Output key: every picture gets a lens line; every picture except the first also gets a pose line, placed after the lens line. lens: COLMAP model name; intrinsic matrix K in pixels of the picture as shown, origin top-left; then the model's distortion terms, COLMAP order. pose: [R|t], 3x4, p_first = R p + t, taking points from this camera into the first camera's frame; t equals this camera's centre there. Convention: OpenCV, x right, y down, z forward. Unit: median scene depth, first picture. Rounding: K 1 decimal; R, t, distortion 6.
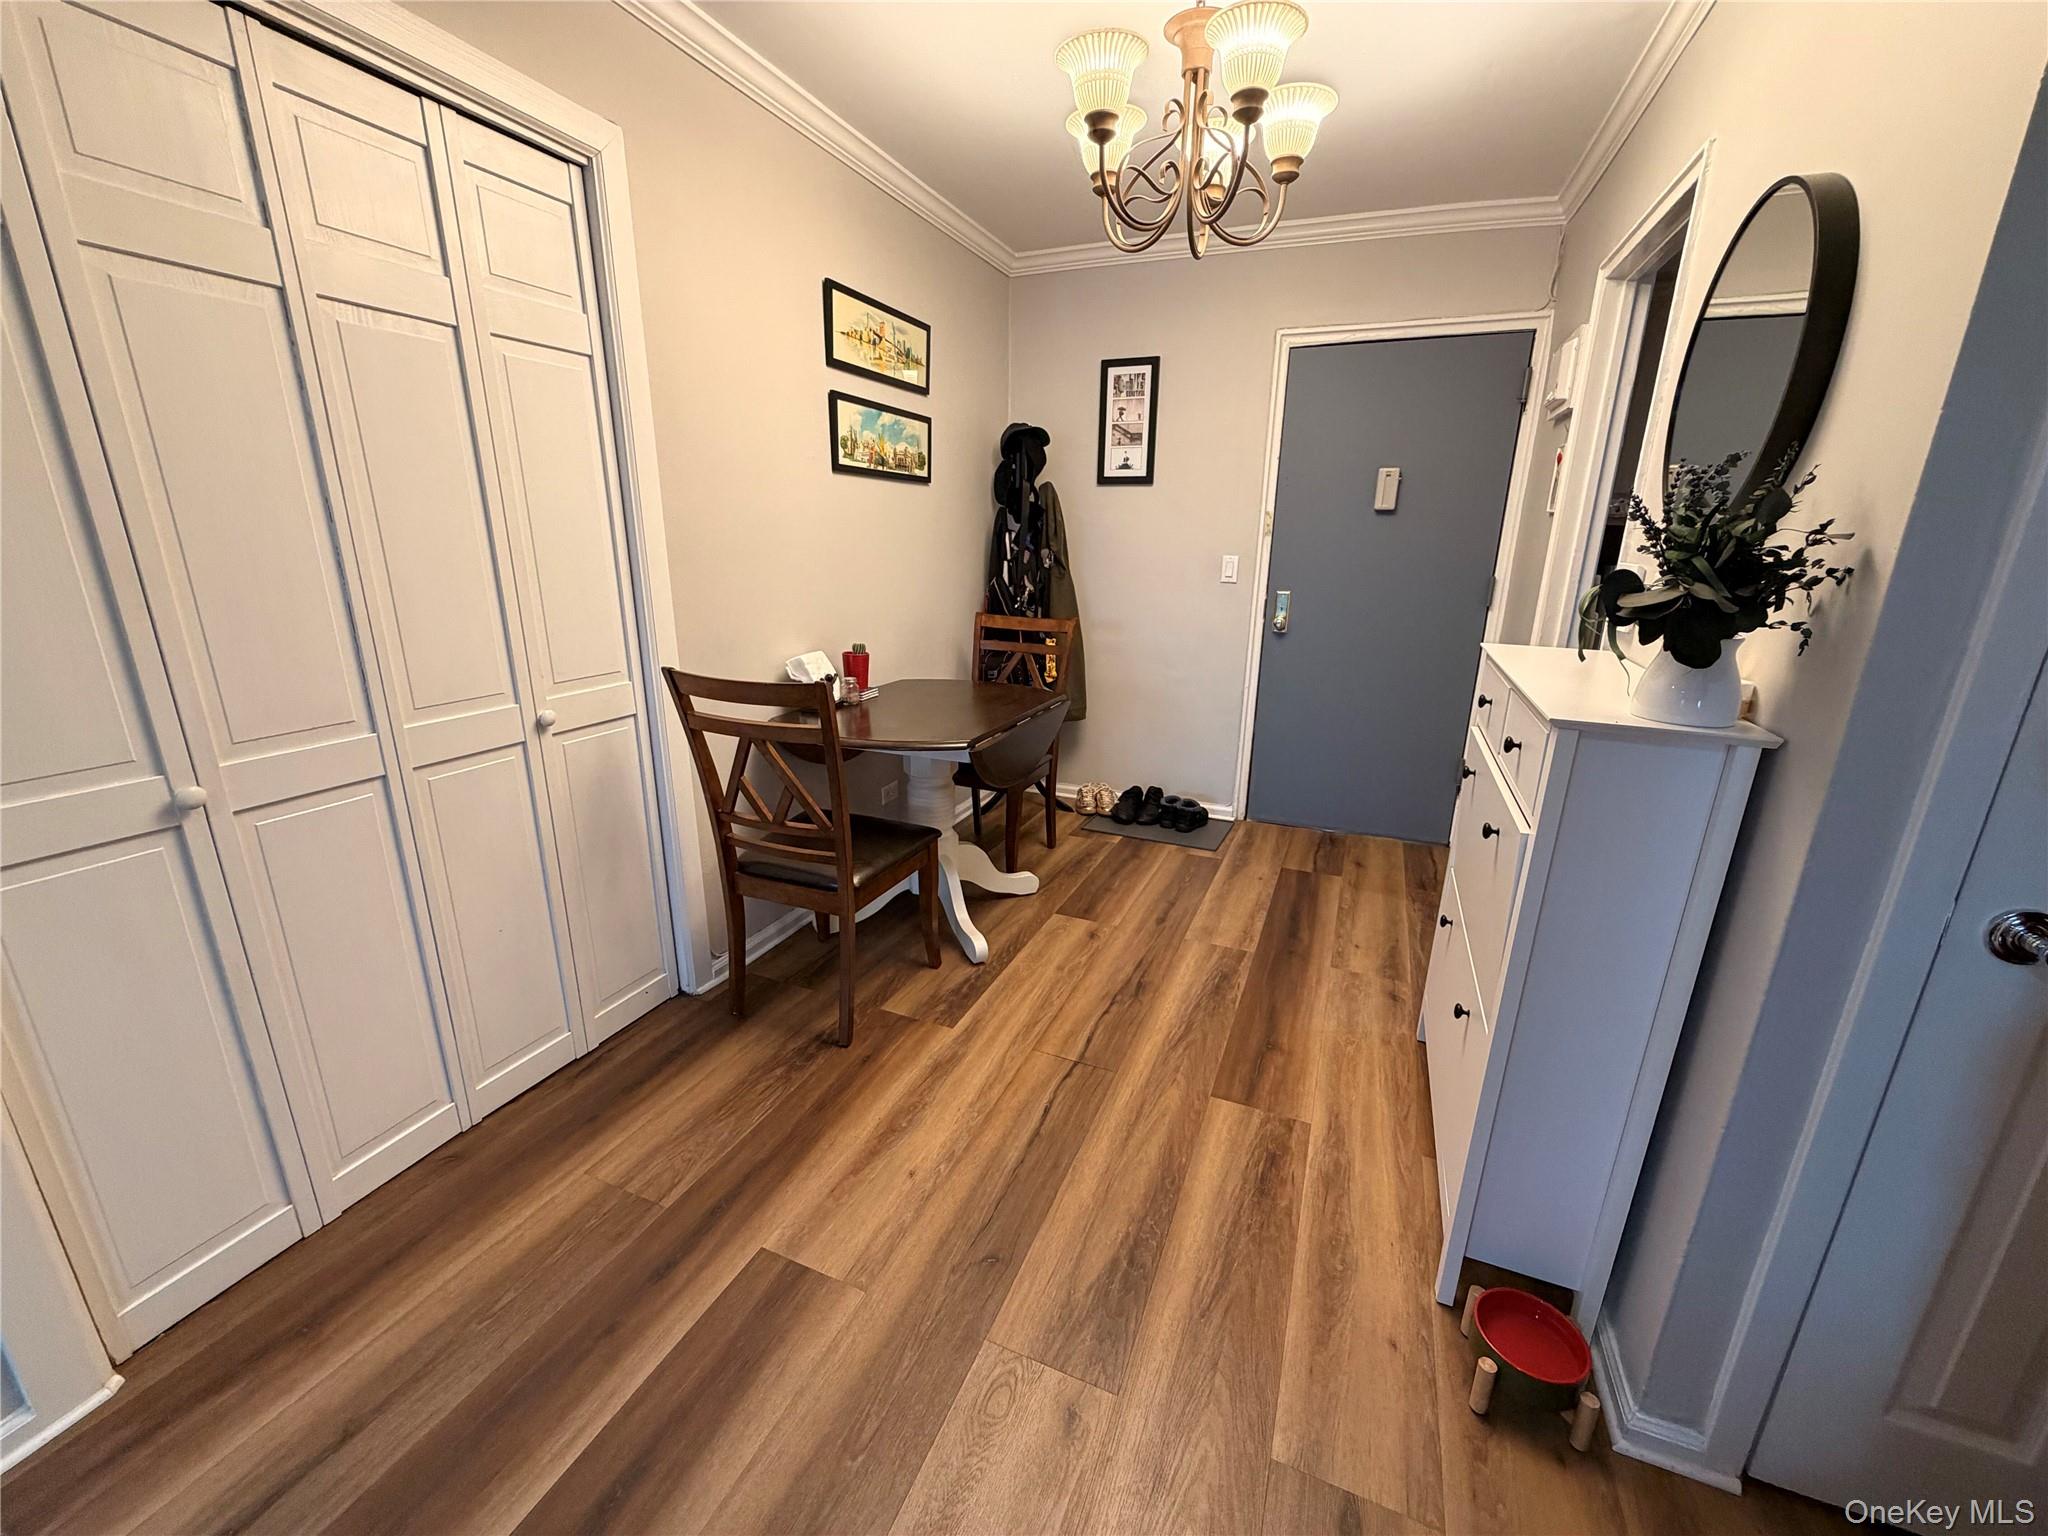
lens RADIAL K [[817.4, 0, 1018.5], [0, 817.4, 775.7], [0, 0, 1]] dist [-0.001902, -0.000747]
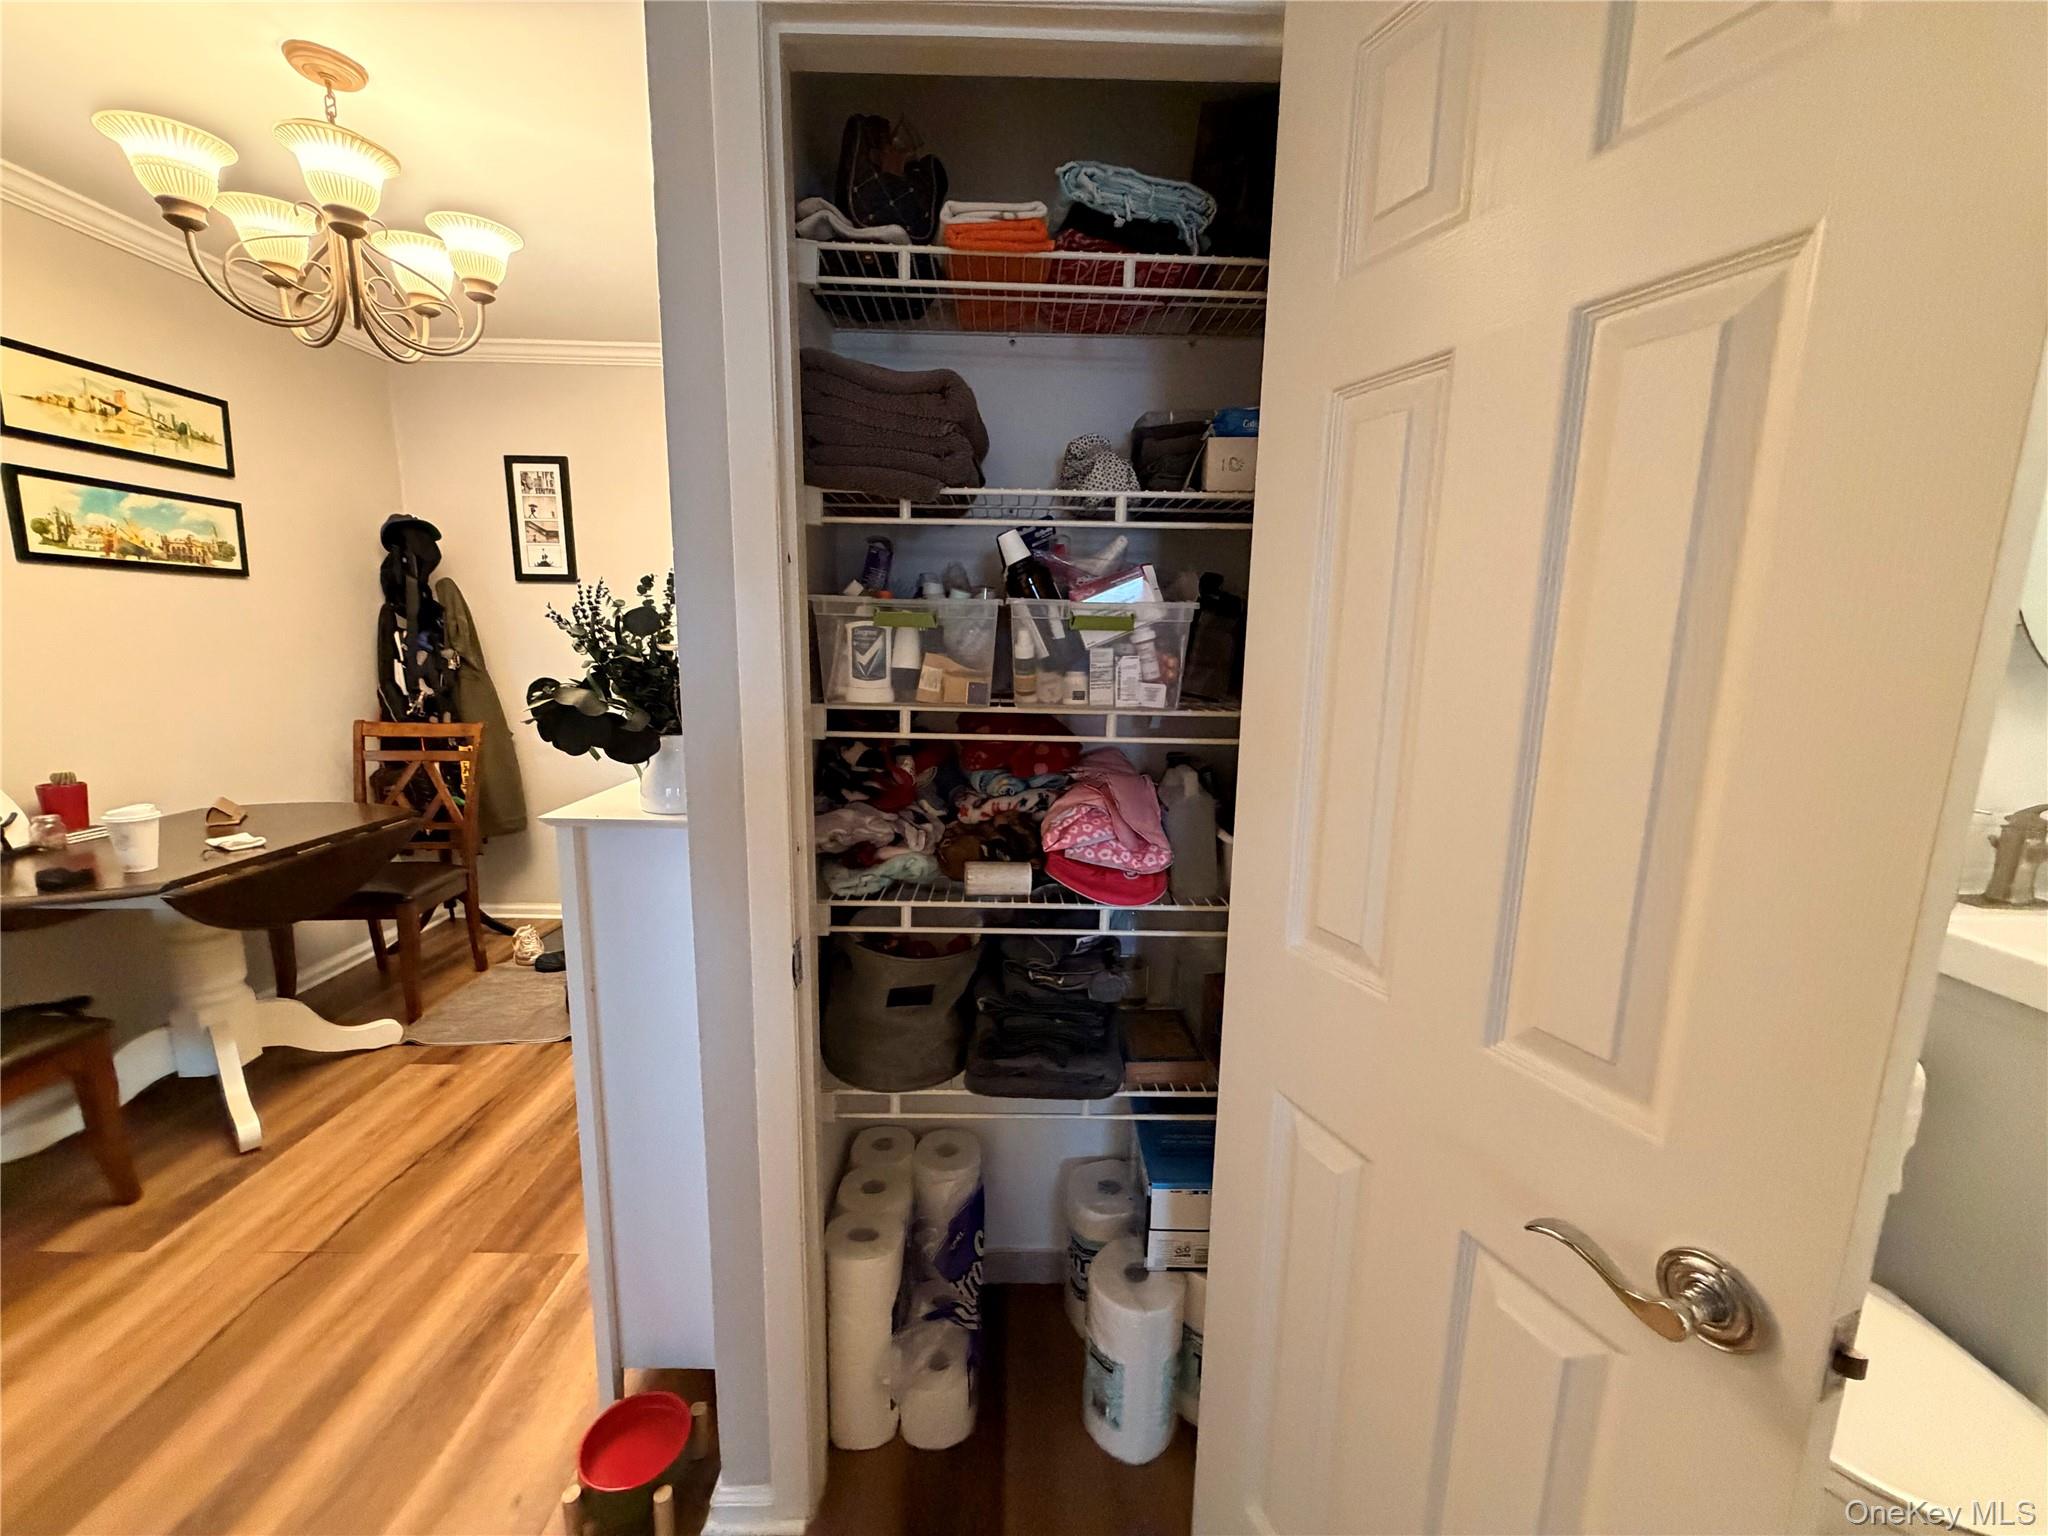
lens RADIAL K [[817.4, 0, 1020.1], [0, 817.4, 771.2], [0, 0, 1]] dist [-0.001902, -0.000747]
pose [[0.913081, -0.070751, 0.401593, 0.292678], [0.115426, 0.989399, -0.088129, 0.012730], [-0.391101, 0.126823, 0.911568, -0.072245]]
